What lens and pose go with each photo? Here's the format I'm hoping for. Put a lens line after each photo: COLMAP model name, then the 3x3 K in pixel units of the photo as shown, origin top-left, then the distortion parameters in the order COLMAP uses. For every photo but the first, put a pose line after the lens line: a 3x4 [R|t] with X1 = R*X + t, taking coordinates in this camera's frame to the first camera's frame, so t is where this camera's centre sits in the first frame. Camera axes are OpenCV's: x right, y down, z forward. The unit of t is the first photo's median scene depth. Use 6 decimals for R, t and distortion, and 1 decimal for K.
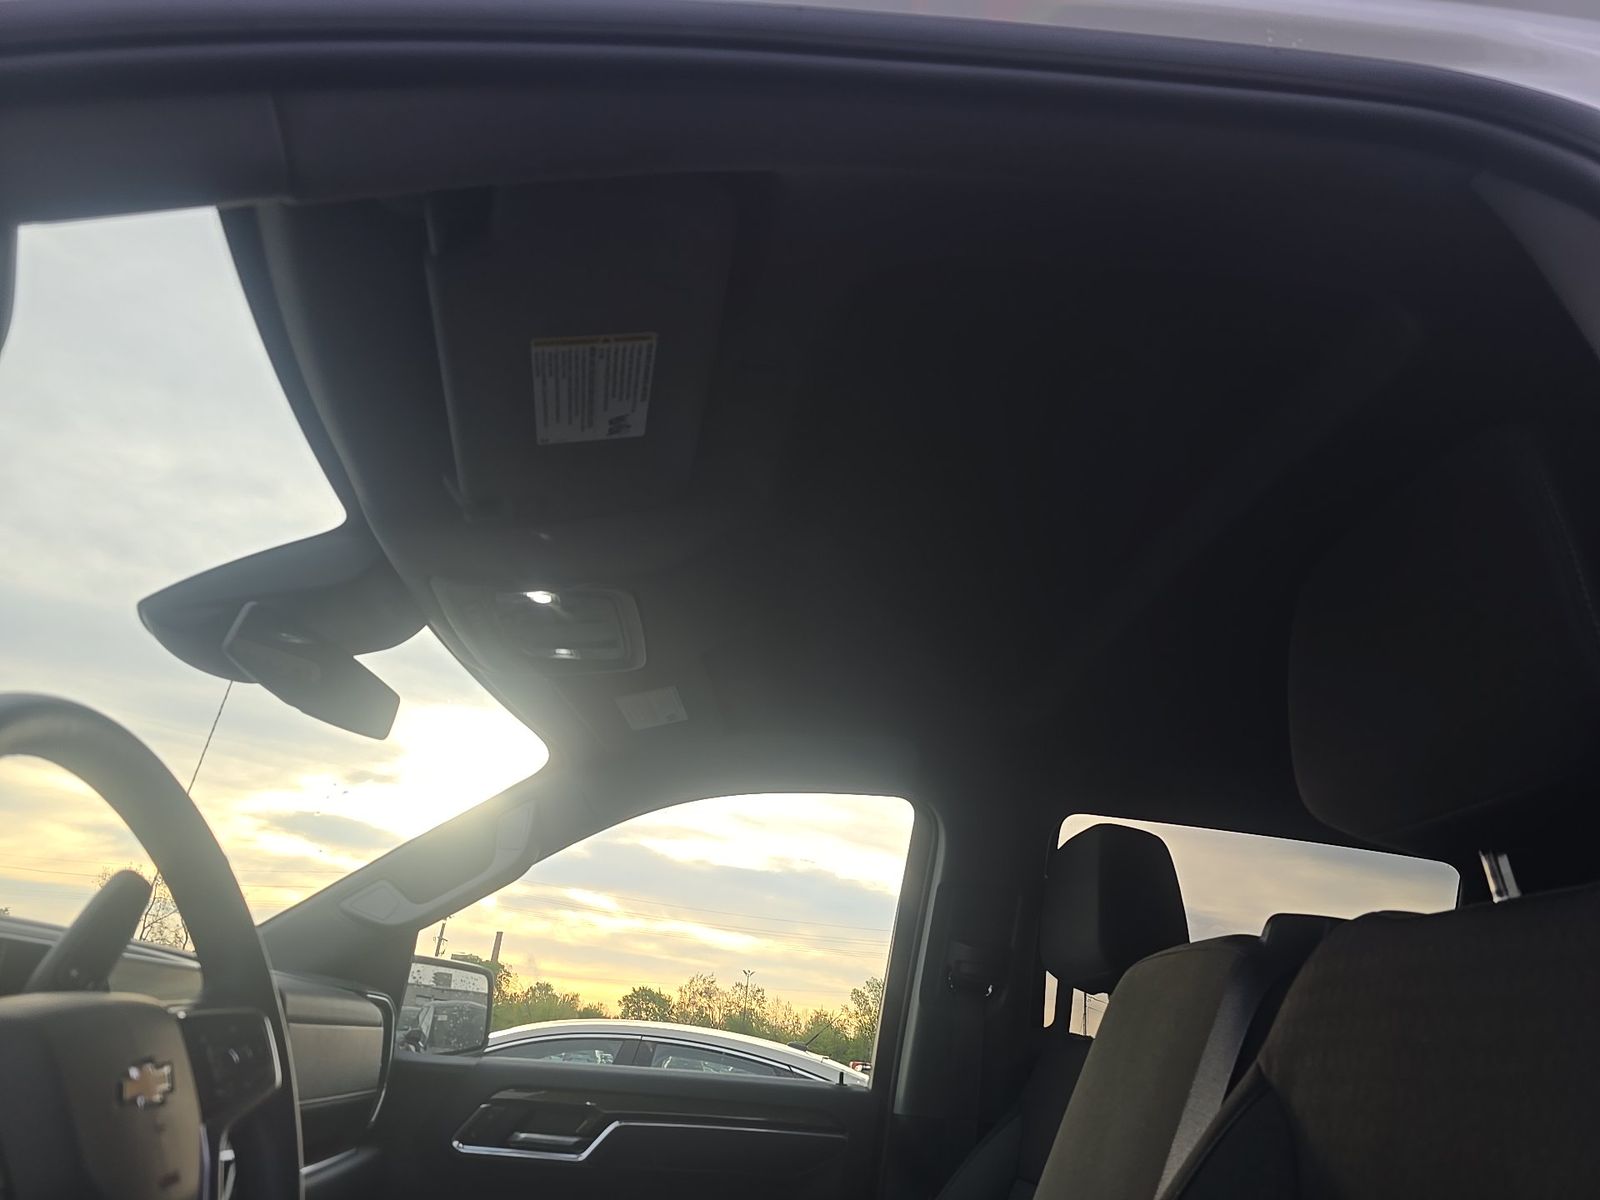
lens RADIAL K [[1076.5, 0, 800.0], [0, 1076.5, 600.0], [0, 0, 1]] dist [-0.000679, 0.000562]
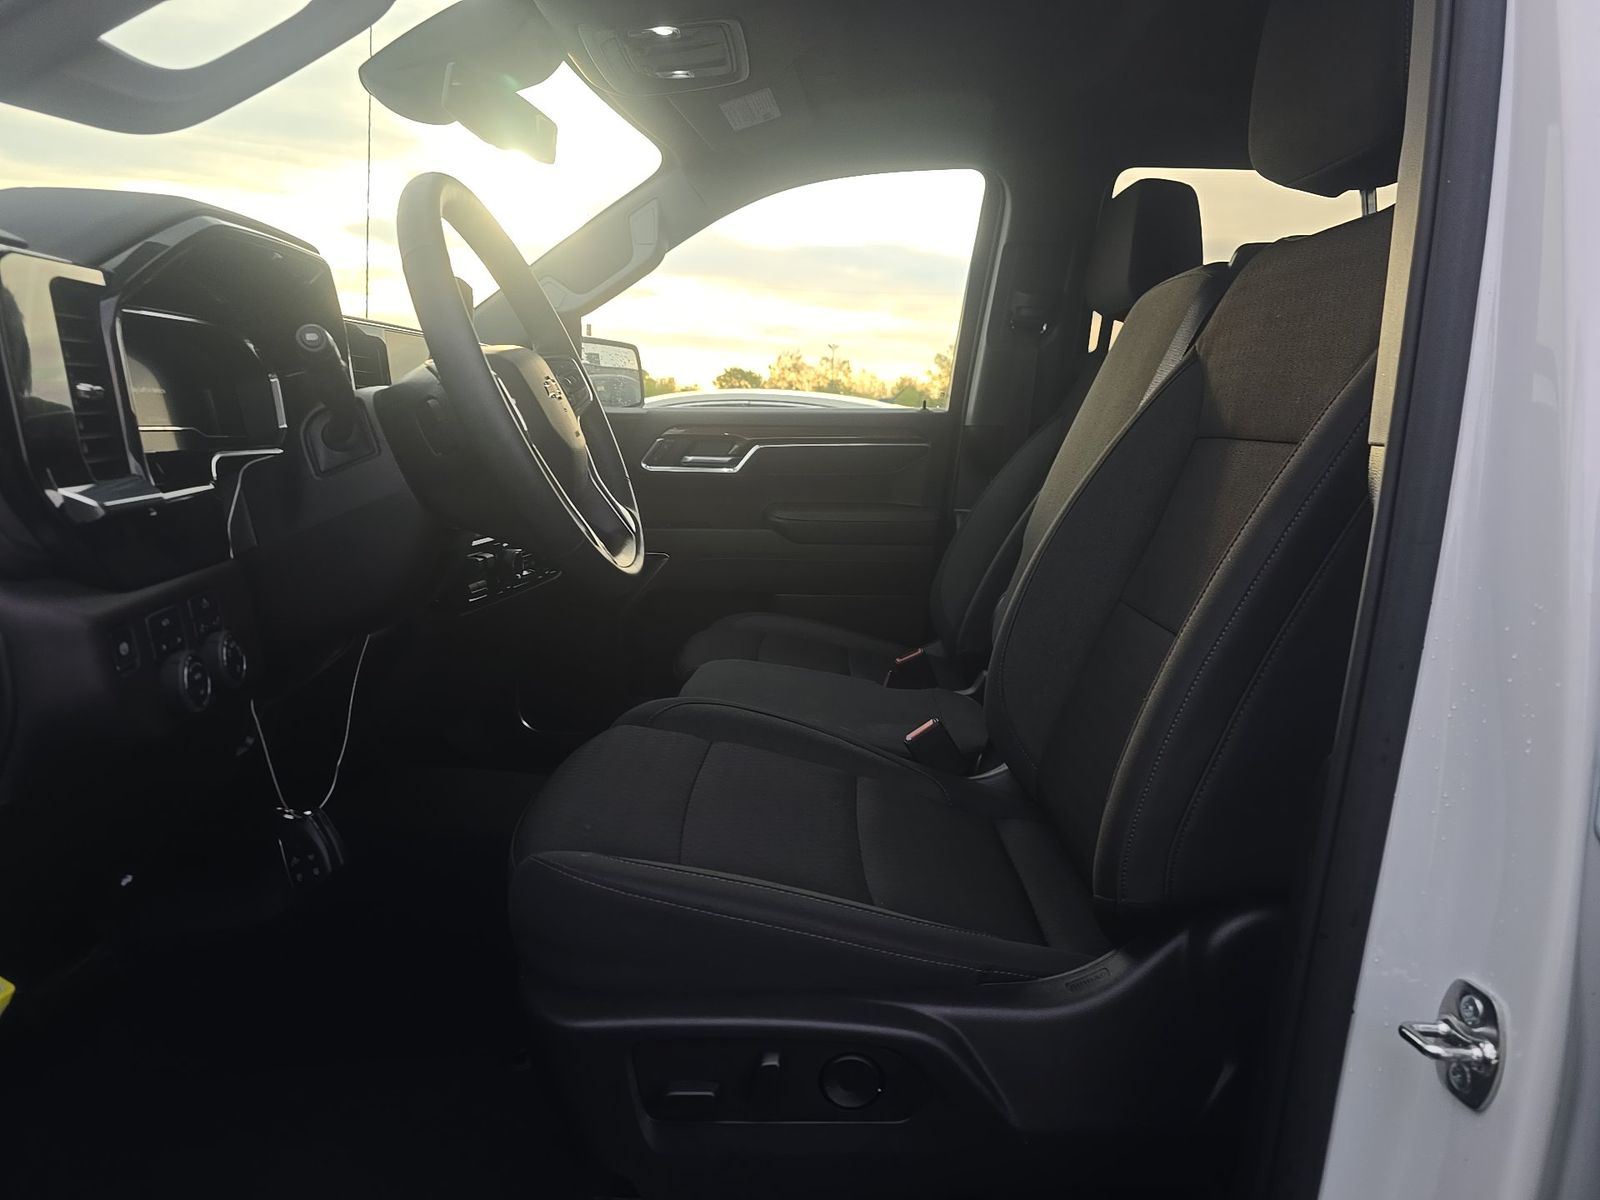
lens RADIAL K [[1080.1, 0, 800.0], [0, 1080.1, 600.0], [0, 0, 1]] dist [0.037362, -0.002363]
pose [[0.994532, -0.054021, -0.089369, -0.006558], [0.093421, 0.842686, 0.530239, -0.058472], [0.046666, -0.535689, 0.843125, -0.222968]]
